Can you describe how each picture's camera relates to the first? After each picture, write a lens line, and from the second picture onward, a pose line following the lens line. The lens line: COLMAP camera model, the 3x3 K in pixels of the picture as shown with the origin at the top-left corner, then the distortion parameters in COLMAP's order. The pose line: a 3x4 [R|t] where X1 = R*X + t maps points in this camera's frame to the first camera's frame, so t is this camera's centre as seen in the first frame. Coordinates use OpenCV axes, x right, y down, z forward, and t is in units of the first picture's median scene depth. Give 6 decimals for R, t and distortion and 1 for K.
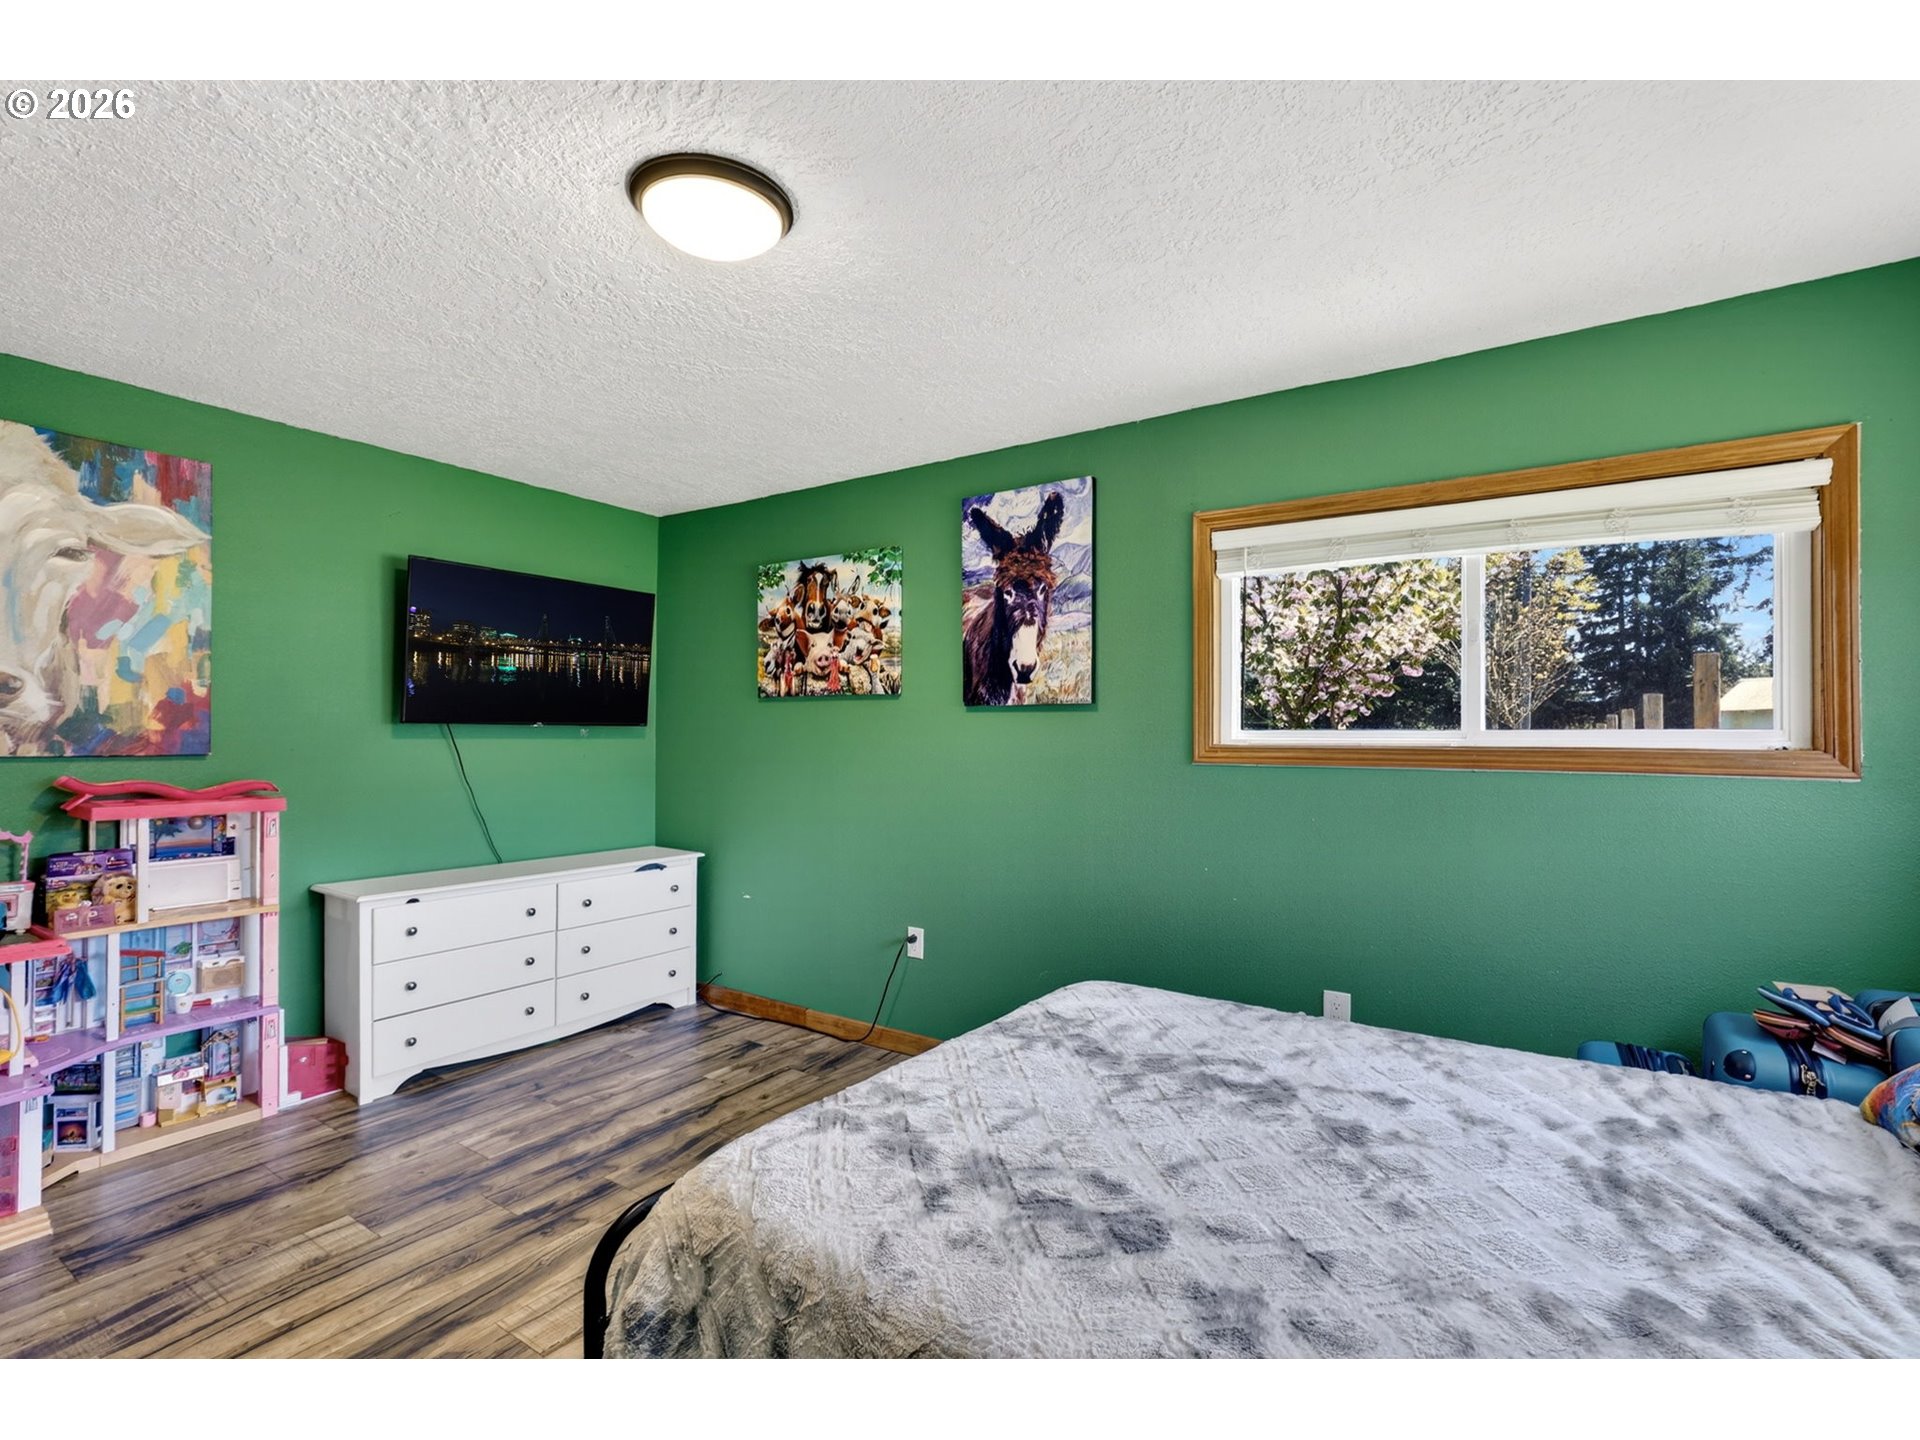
lens RADIAL K [[879.5, 0, 971.2], [0, 879.5, 706.0], [0, 0, 1]] dist [-0.001752, 0.000241]
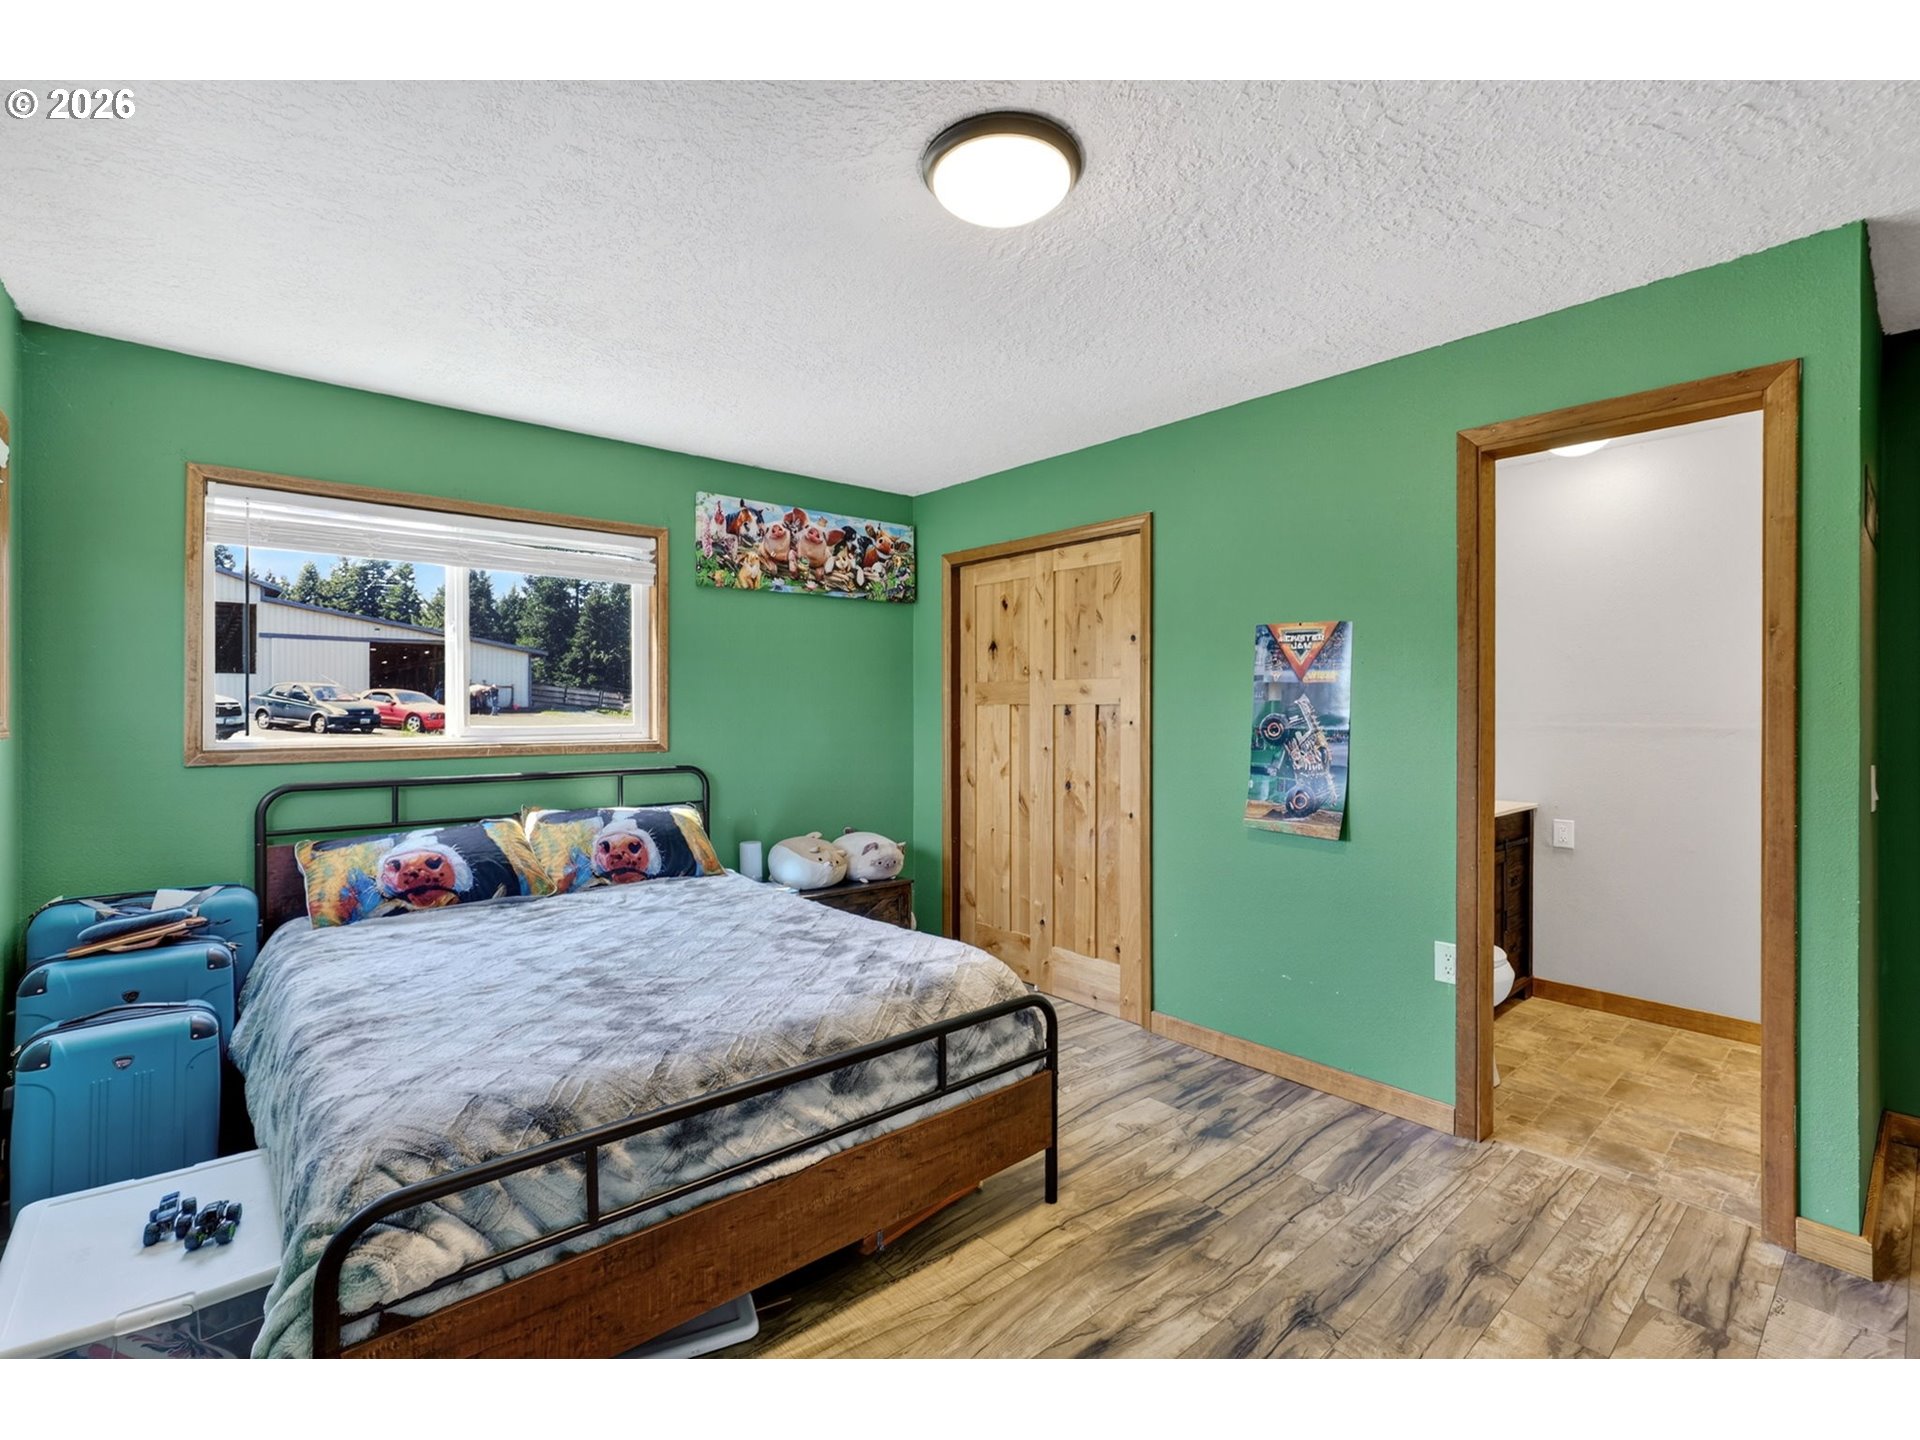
lens RADIAL K [[879.5, 0, 971.2], [0, 879.5, 706.0], [0, 0, 1]] dist [-0.001752, 0.000241]
pose [[-0.960349, -0.004322, 0.278766, -0.419070], [-0.008091, 0.999891, -0.012370, 0.037079], [-0.278682, -0.014135, -0.960279, 1.515729]]
